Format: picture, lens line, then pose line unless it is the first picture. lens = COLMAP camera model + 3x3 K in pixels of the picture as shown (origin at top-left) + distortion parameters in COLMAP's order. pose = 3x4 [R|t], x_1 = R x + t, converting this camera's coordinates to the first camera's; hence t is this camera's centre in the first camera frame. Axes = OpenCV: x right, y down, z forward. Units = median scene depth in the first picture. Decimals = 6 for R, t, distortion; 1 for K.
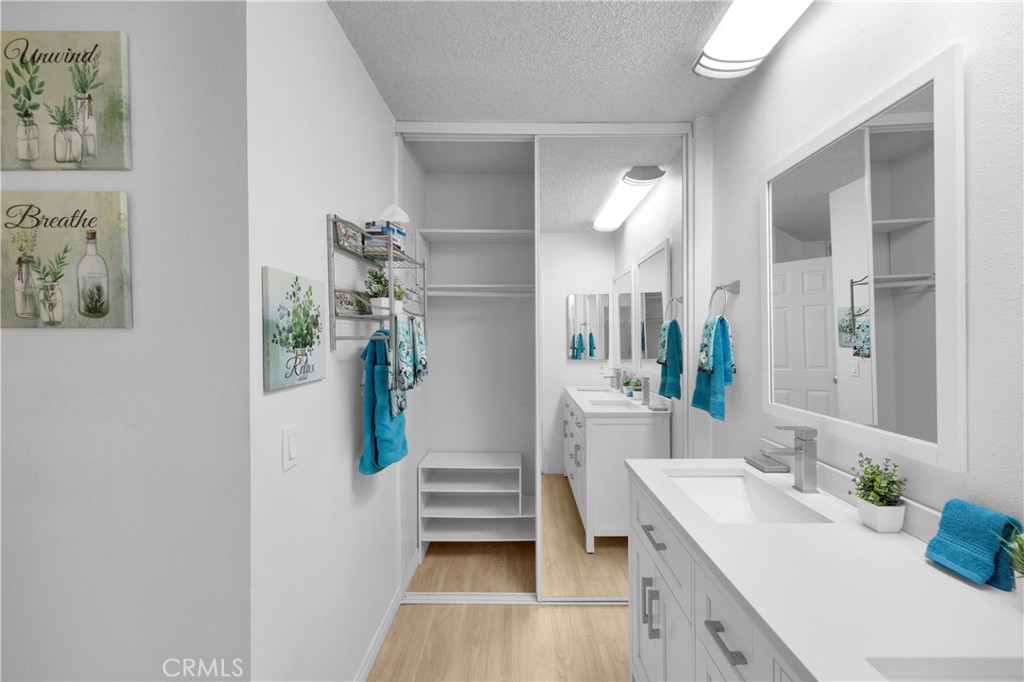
lens RADIAL K [[408.6, 0, 494.1], [0, 408.6, 337.8], [0, 0, 1]] dist [0.000114, -0.000178]
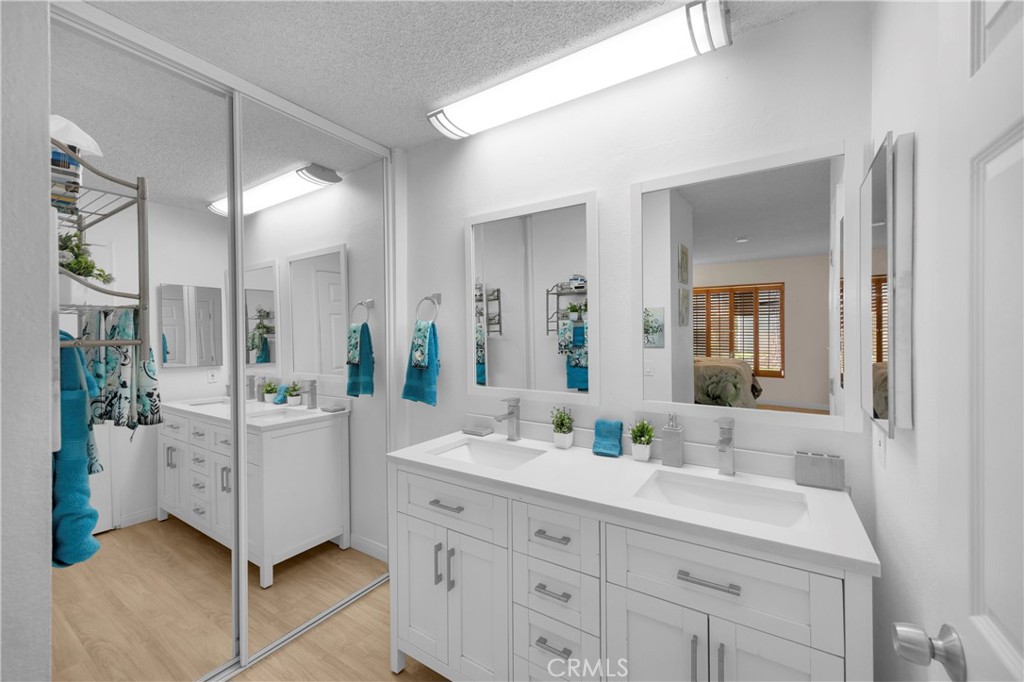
lens RADIAL K [[414.4, 0, 511.2], [0, 414.4, 332.9], [0, 0, 1]] dist [0.002594, 0.000138]
pose [[0.540367, 0.005736, 0.841410, -0.299964], [0.006670, 0.999916, -0.011100, -0.002743], [-0.841403, 0.011610, 0.540283, 0.100857]]
